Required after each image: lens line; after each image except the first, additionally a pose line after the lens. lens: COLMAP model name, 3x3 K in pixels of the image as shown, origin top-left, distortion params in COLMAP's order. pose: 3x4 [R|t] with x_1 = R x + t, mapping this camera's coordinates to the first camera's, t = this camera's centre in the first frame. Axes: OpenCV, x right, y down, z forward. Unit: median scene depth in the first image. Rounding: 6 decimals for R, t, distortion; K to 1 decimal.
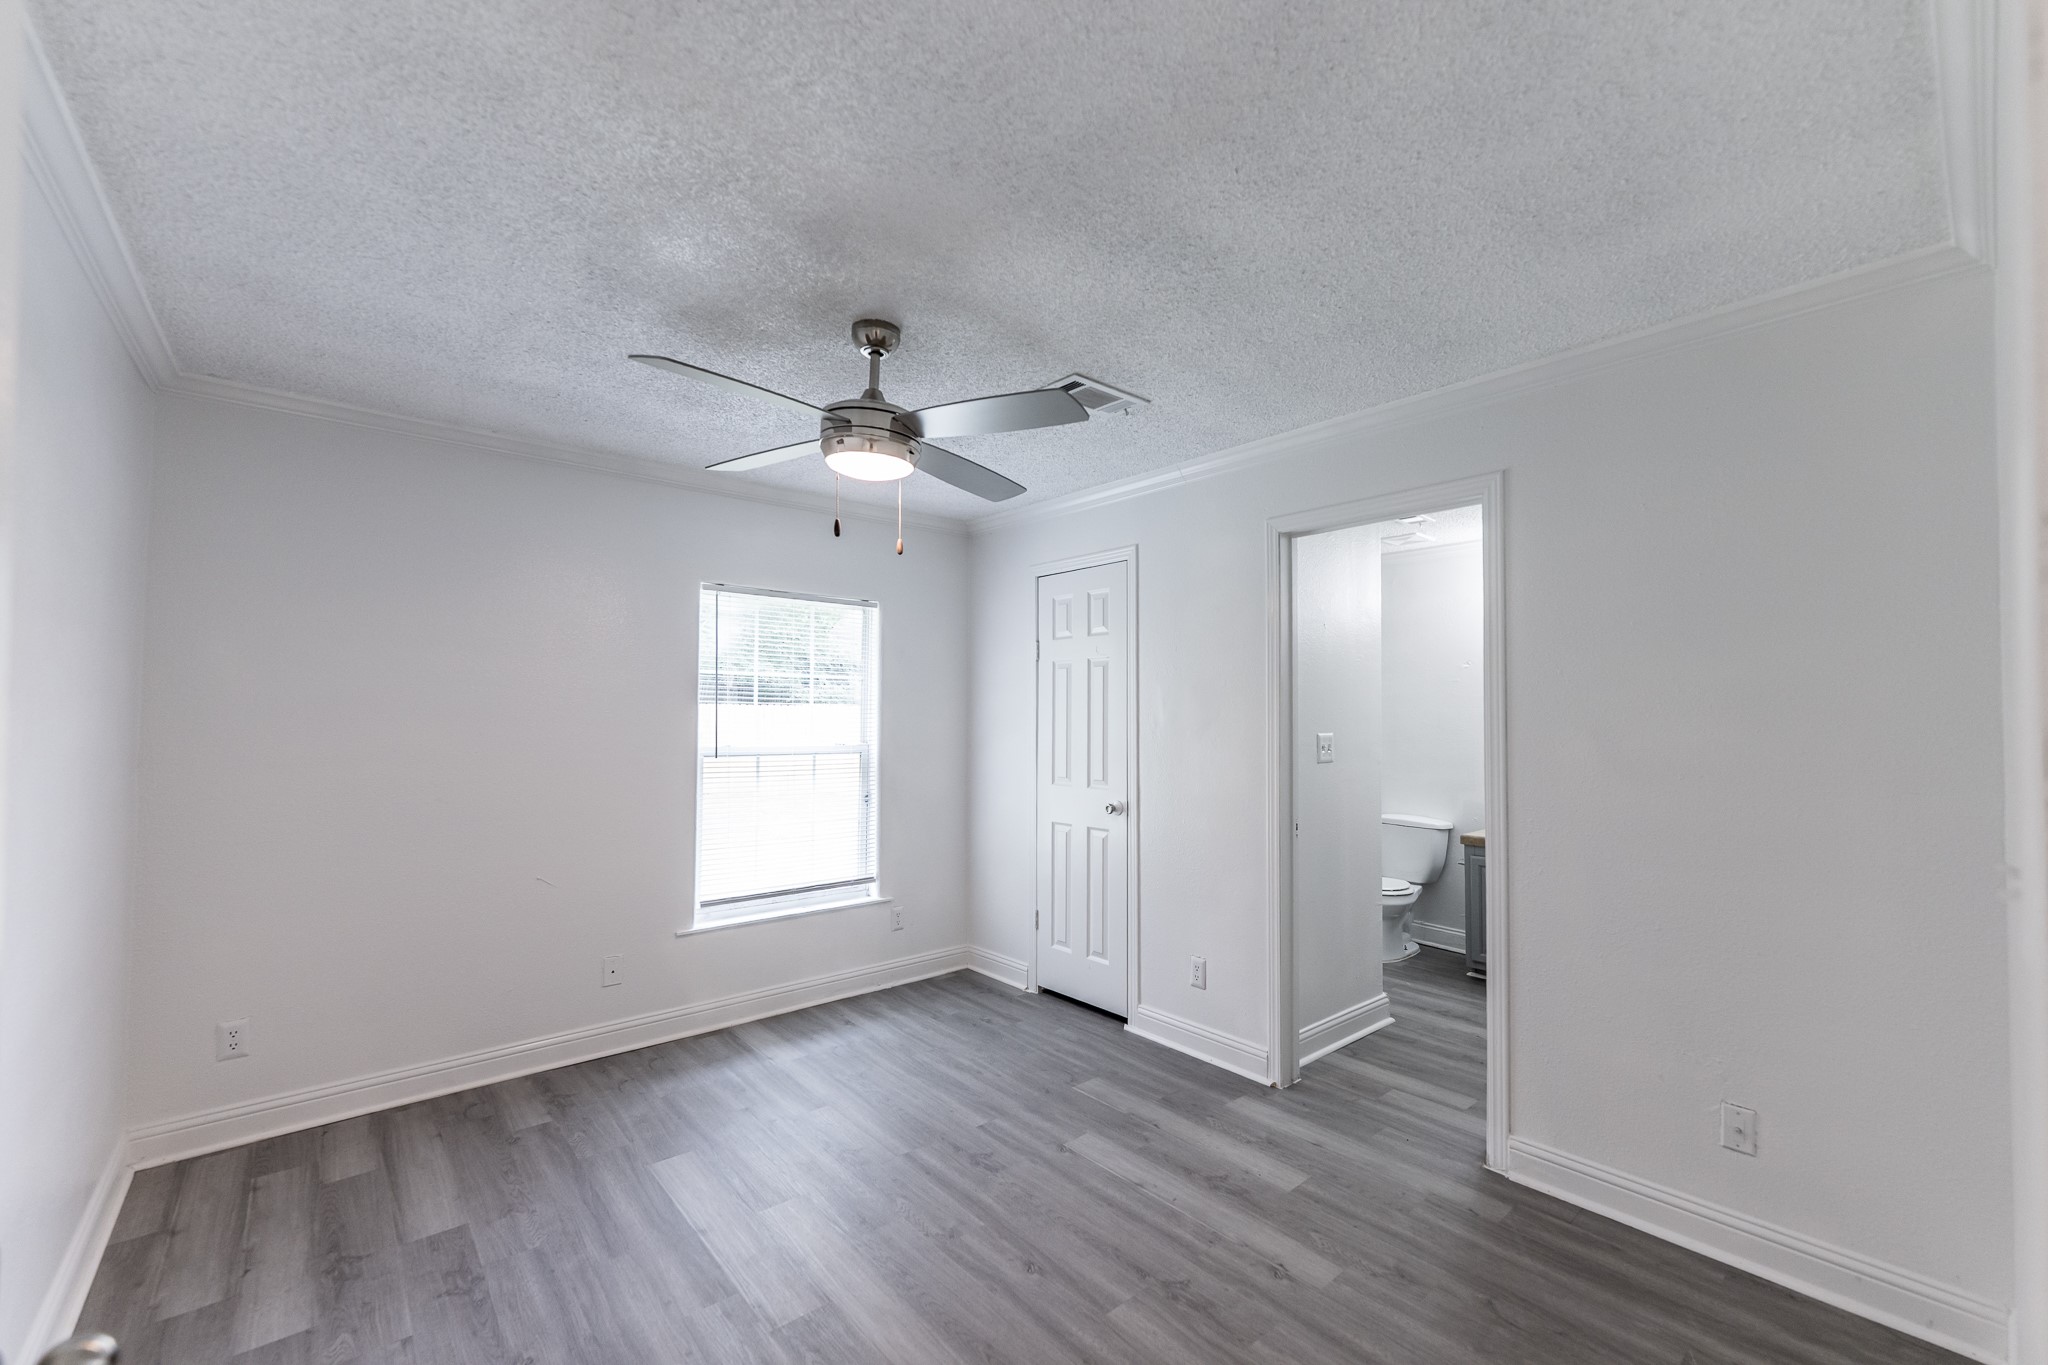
lens RADIAL K [[826.7, 0, 1027.9], [0, 826.7, 704.8], [0, 0, 1]] dist [0.002438, 0.000117]
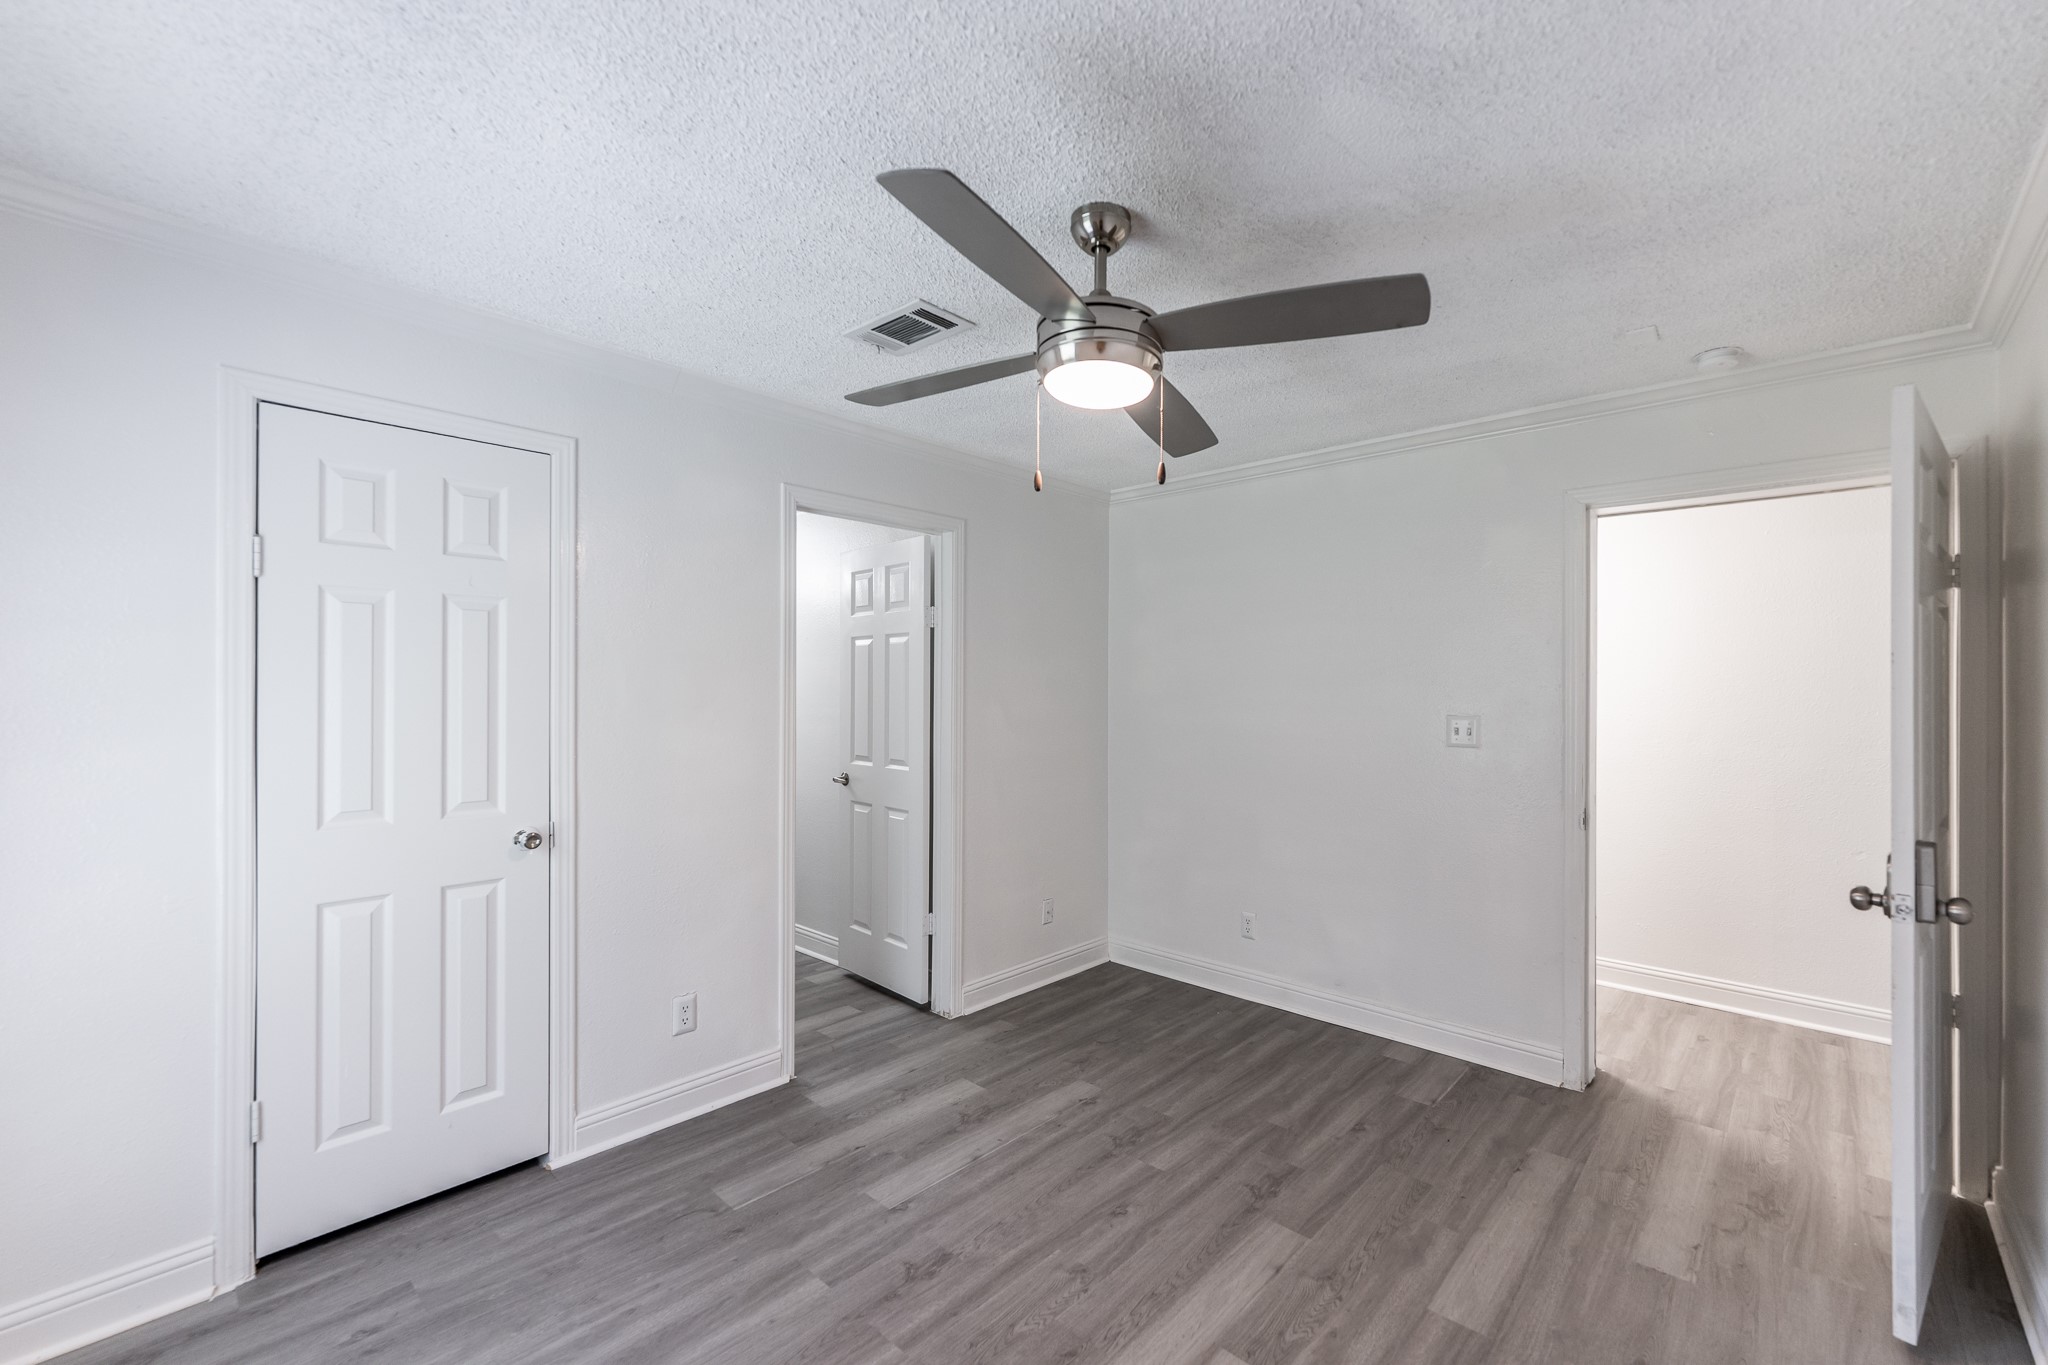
lens RADIAL K [[868.3, 0, 1055.8], [0, 868.3, 686.7], [0, 0, 1]] dist [-0.001450, 0.000364]
pose [[-0.133396, -0.001184, 0.991062, -0.833375], [-0.020462, 0.999789, -0.001560, 0.001049], [-0.990852, -0.020487, -0.133392, 0.943205]]
